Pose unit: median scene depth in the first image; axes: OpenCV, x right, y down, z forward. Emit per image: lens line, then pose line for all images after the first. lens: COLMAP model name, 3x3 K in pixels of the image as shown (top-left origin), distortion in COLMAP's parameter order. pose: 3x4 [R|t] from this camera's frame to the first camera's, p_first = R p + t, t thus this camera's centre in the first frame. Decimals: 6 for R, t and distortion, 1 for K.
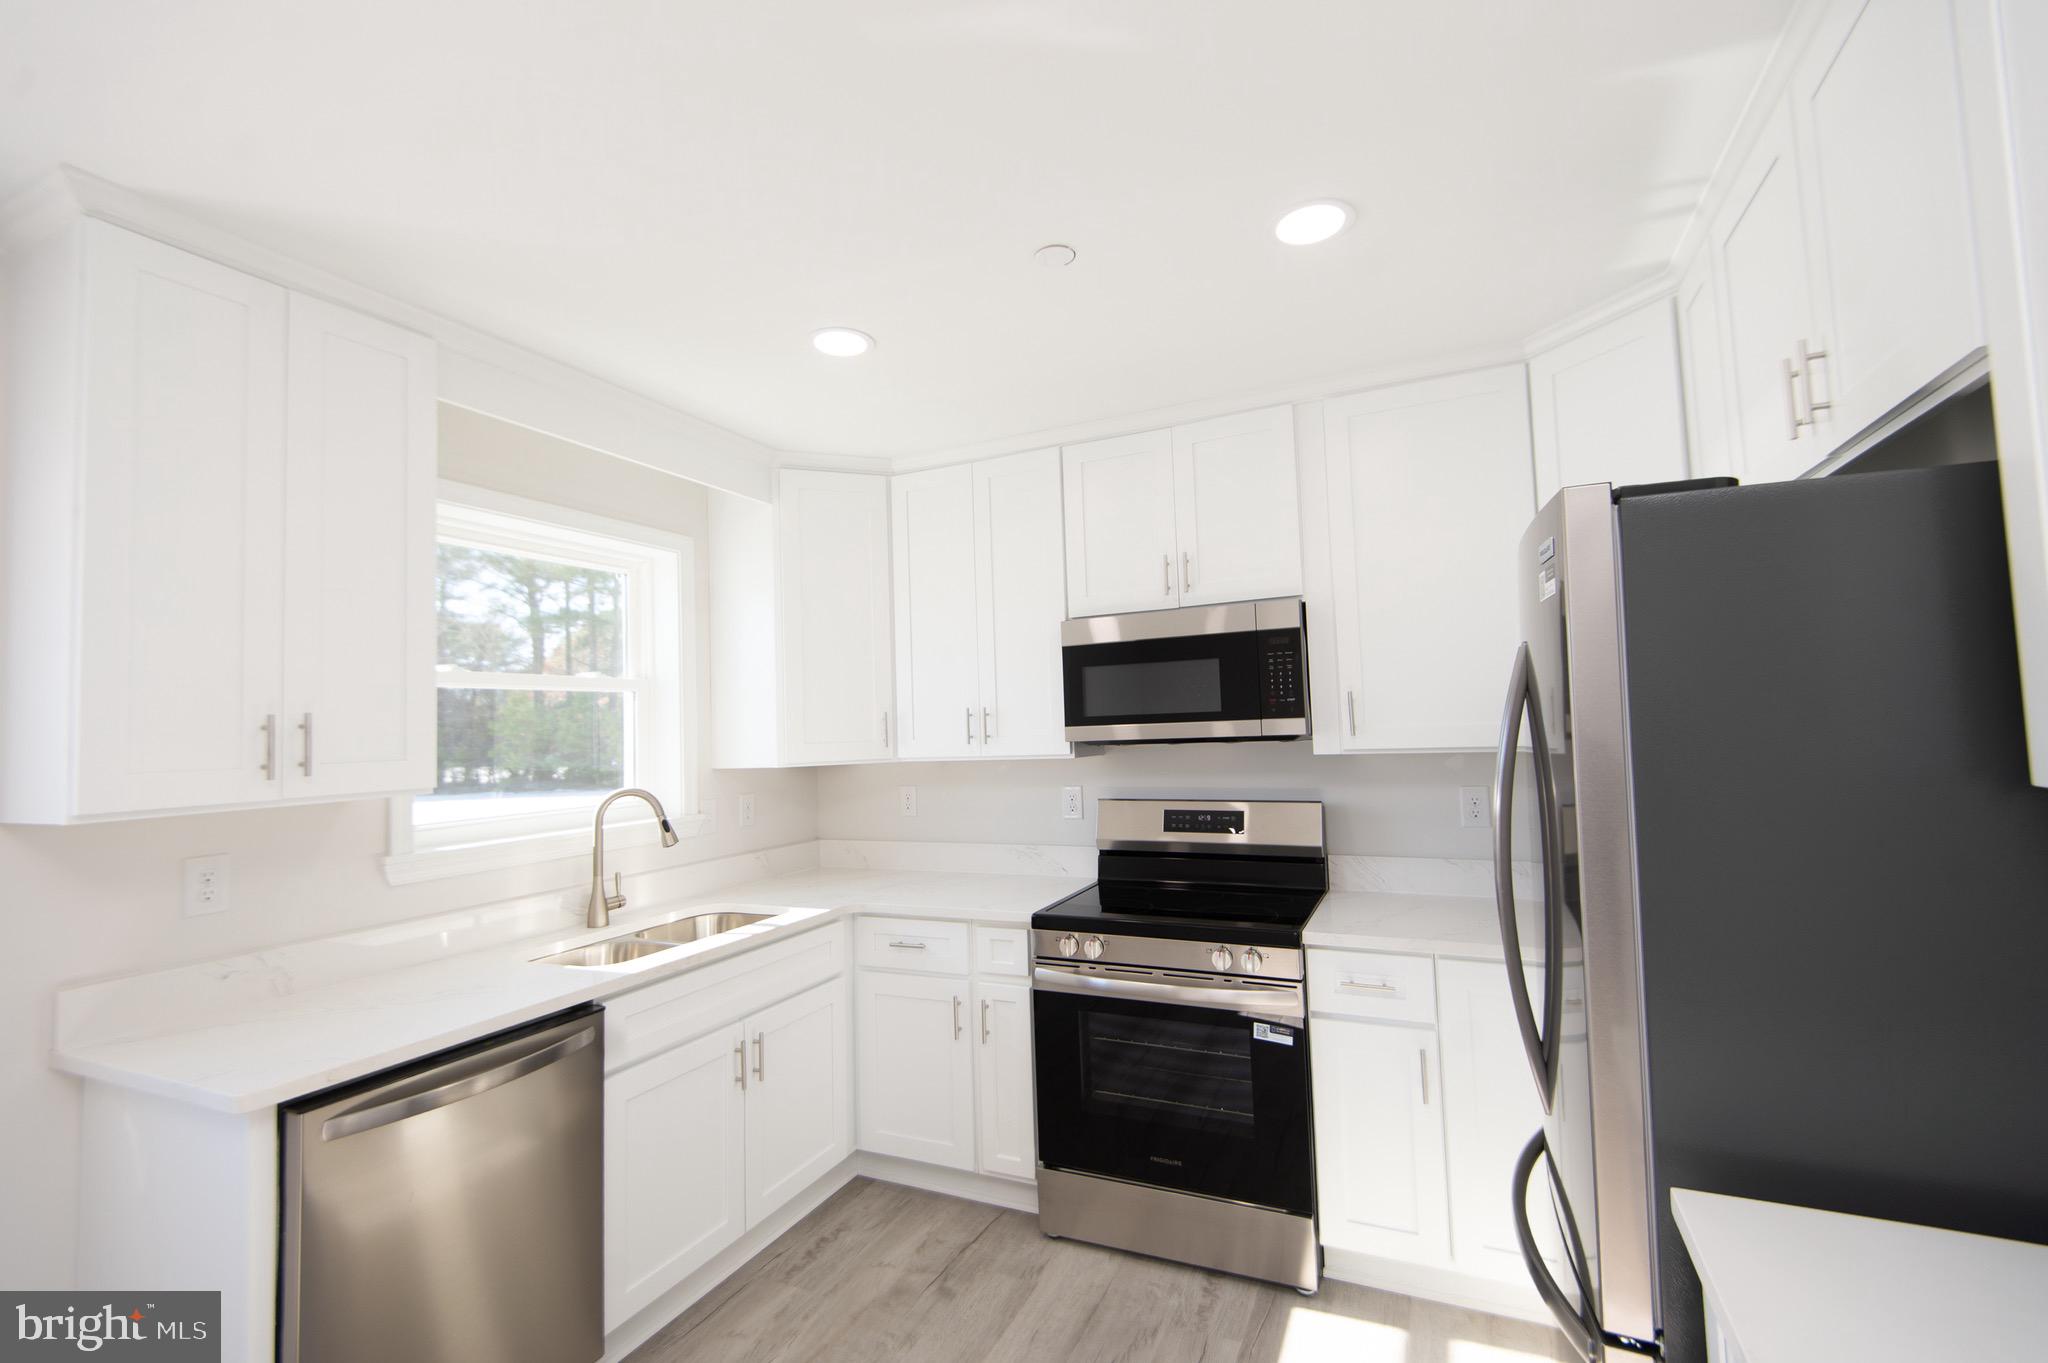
lens RADIAL K [[906.3, 0, 1020.3], [0, 906.3, 671.4], [0, 0, 1]] dist [0.024941, -0.013666]
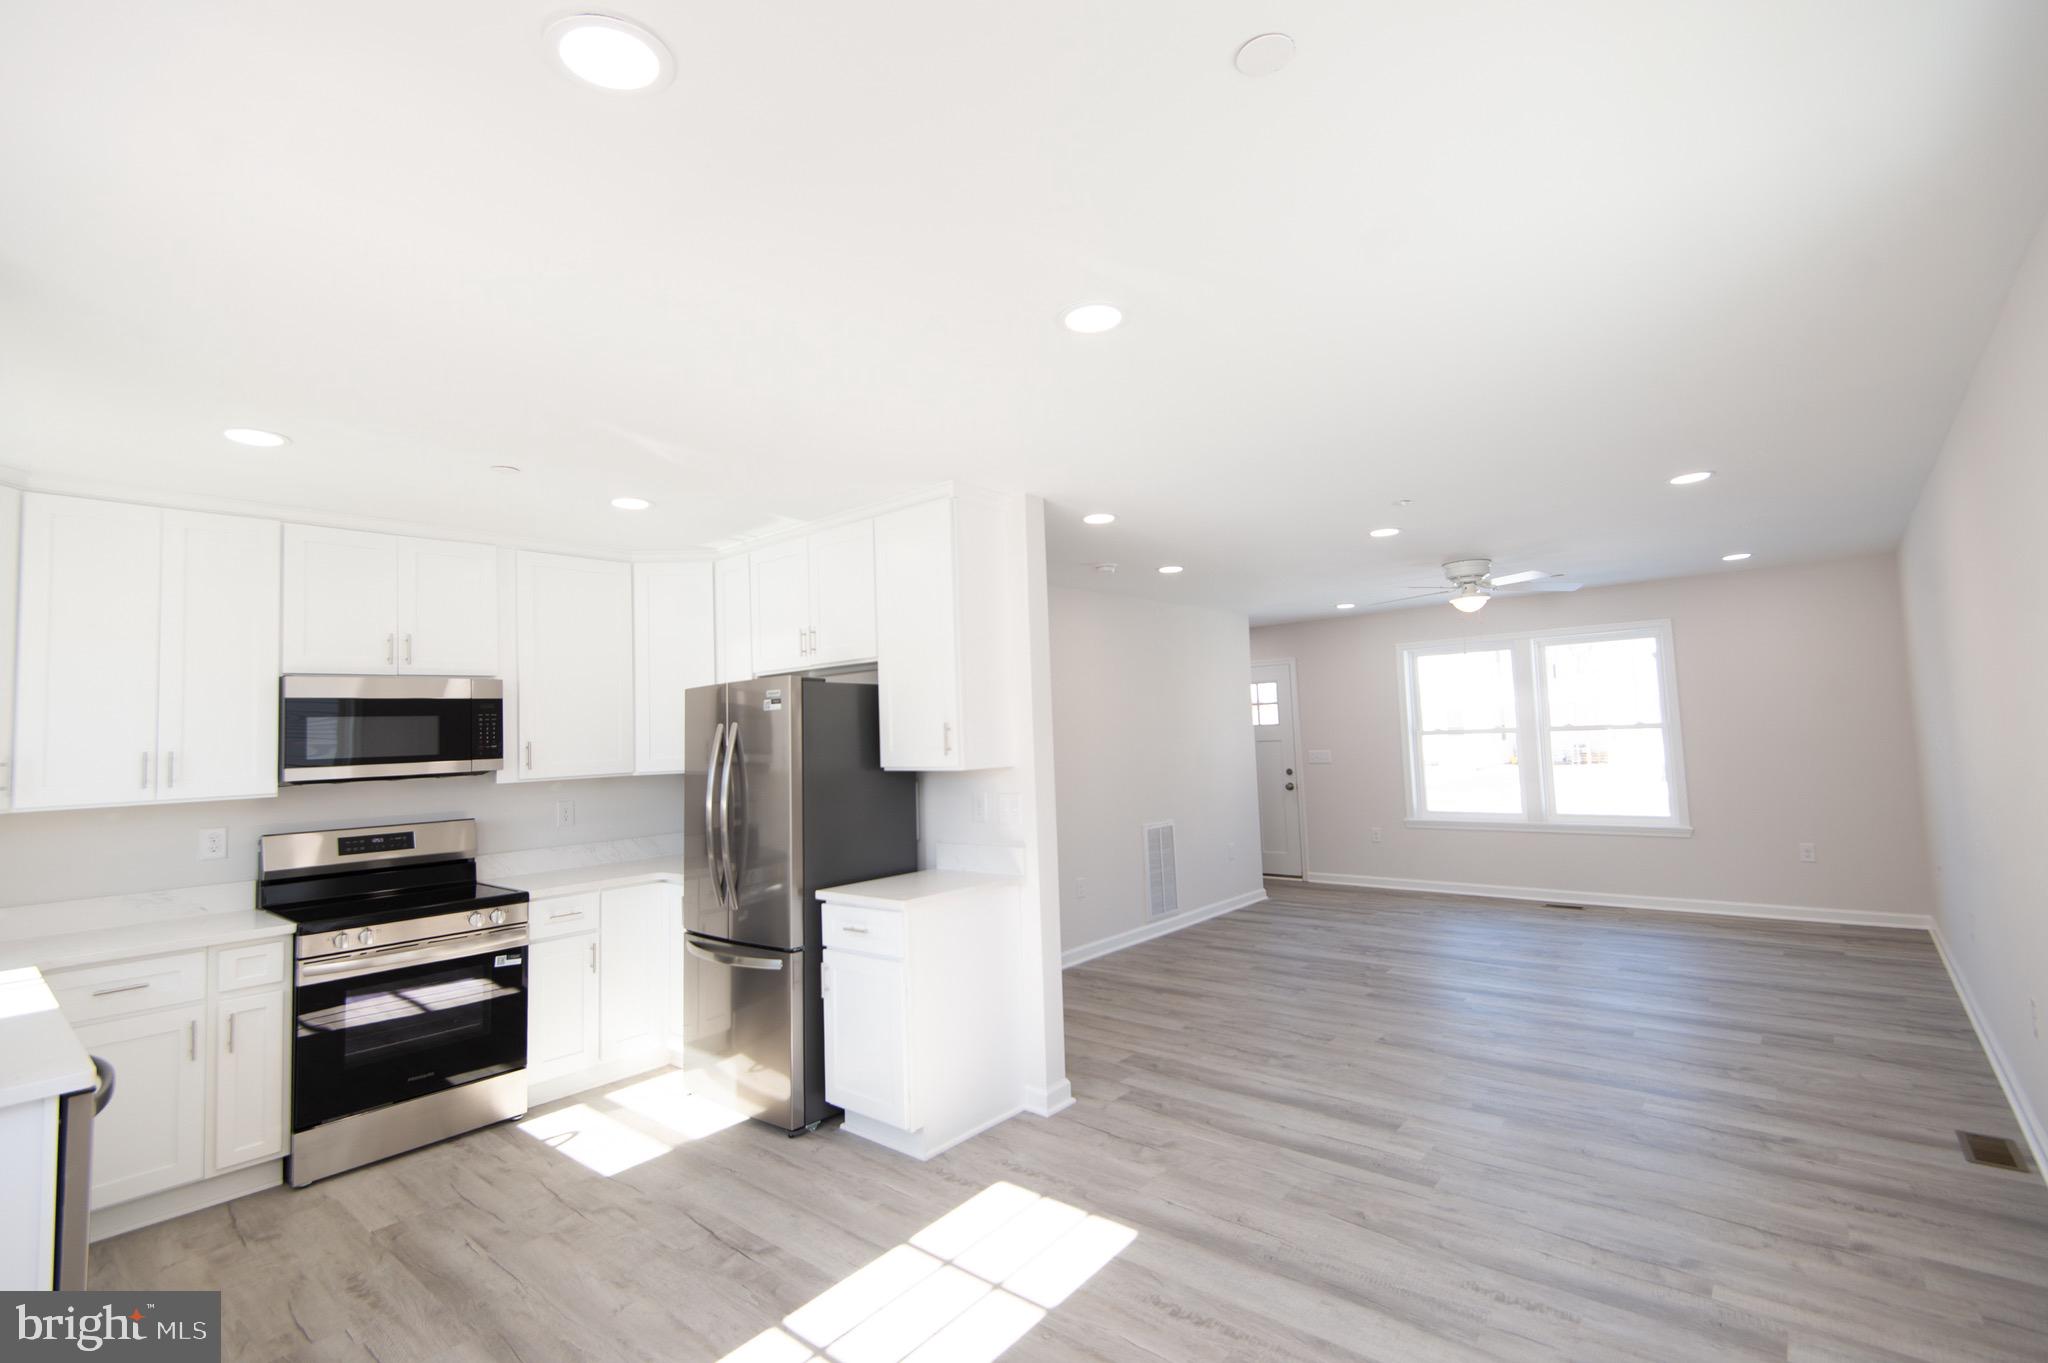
lens RADIAL K [[906.3, 0, 1021.3], [0, 906.3, 677.0], [0, 0, 1]] dist [0.024941, -0.013666]
pose [[0.269380, 0.089115, 0.958902, -0.906364], [-0.030541, 0.995999, -0.083982, 0.015835], [-0.962549, -0.006663, 0.271024, -0.238260]]
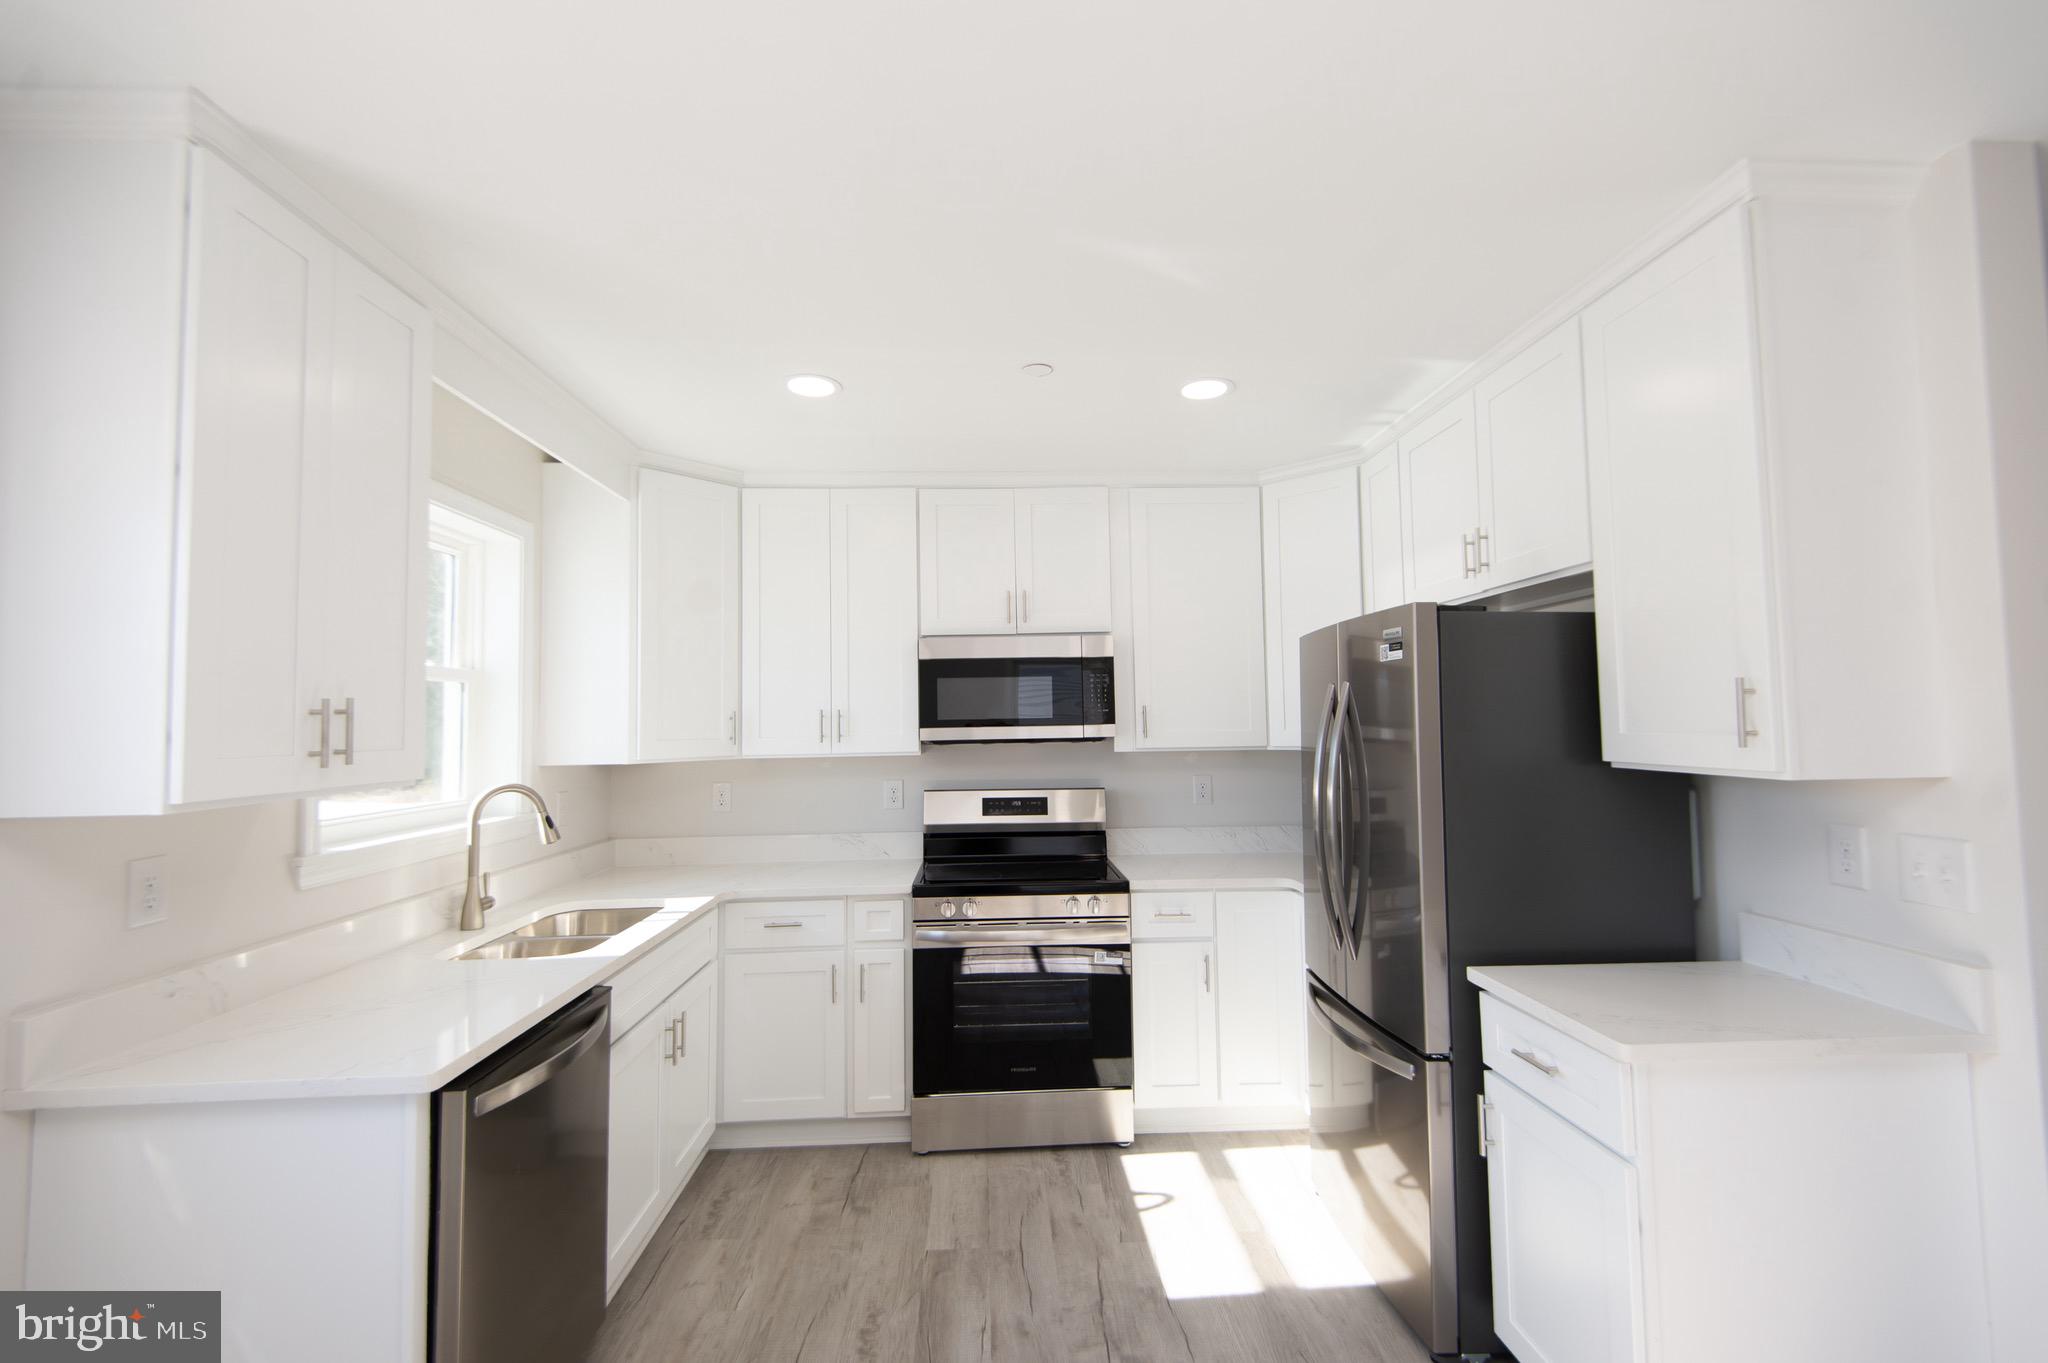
lens RADIAL K [[906.3, 0, 1024.3], [0, 906.3, 670.8], [0, 0, 1]] dist [0.024941, -0.013666]
pose [[0.885209, 0.047480, 0.462765, -0.414677], [-0.043966, 0.998864, -0.018383, 0.002971], [-0.463112, -0.004074, 0.886290, -0.113536]]
